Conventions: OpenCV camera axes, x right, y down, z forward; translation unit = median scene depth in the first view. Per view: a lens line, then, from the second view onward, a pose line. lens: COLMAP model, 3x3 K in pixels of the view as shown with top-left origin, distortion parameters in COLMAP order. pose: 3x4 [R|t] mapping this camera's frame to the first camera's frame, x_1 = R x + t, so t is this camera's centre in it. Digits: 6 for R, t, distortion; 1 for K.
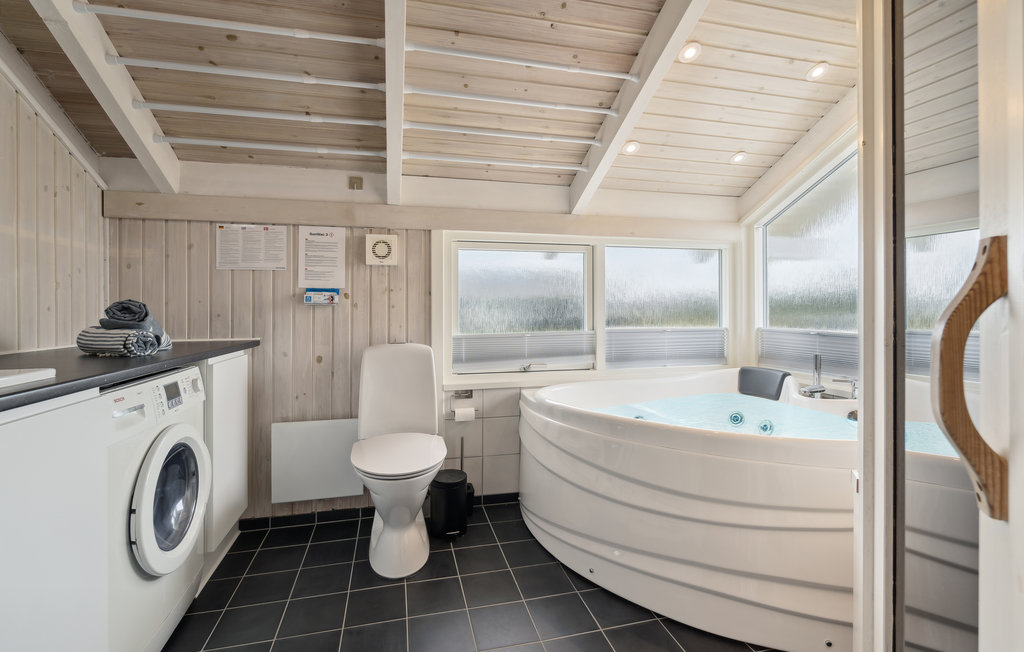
lens RADIAL K [[458.0, 0, 502.9], [0, 458.0, 304.9], [0, 0, 1]] dist [0.002944, -0.000193]
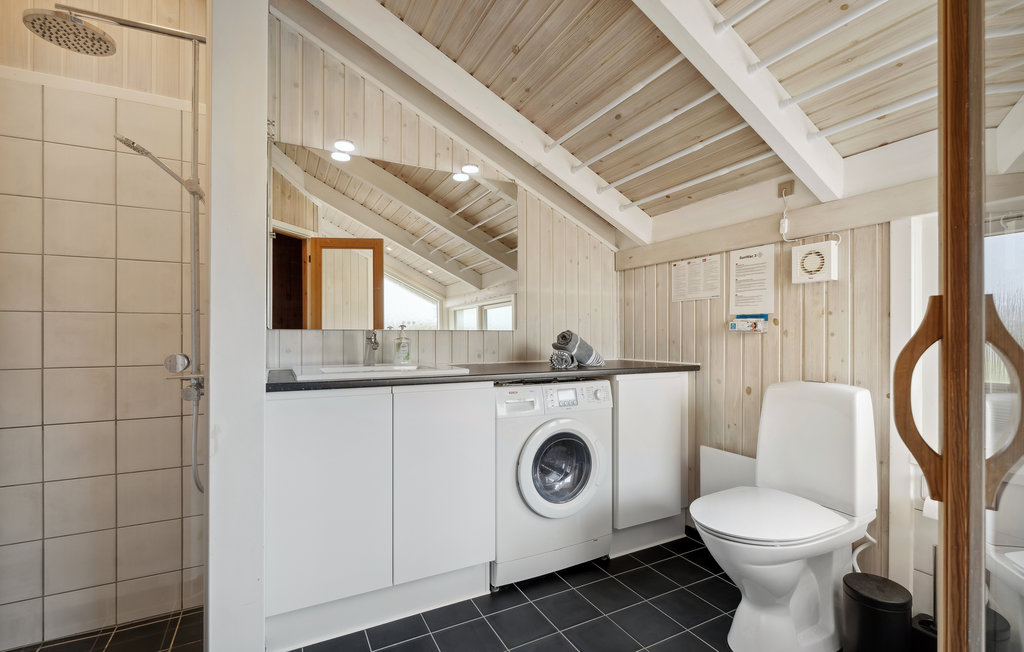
lens RADIAL K [[458.0, 0, 510.5], [0, 458.0, 334.7], [0, 0, 1]] dist [0.002944, -0.000193]
pose [[0.237656, 0.005518, -0.971334, 0.390537], [0.010100, 0.999916, 0.008151, -0.007509], [0.971297, -0.011748, 0.237580, 0.304234]]
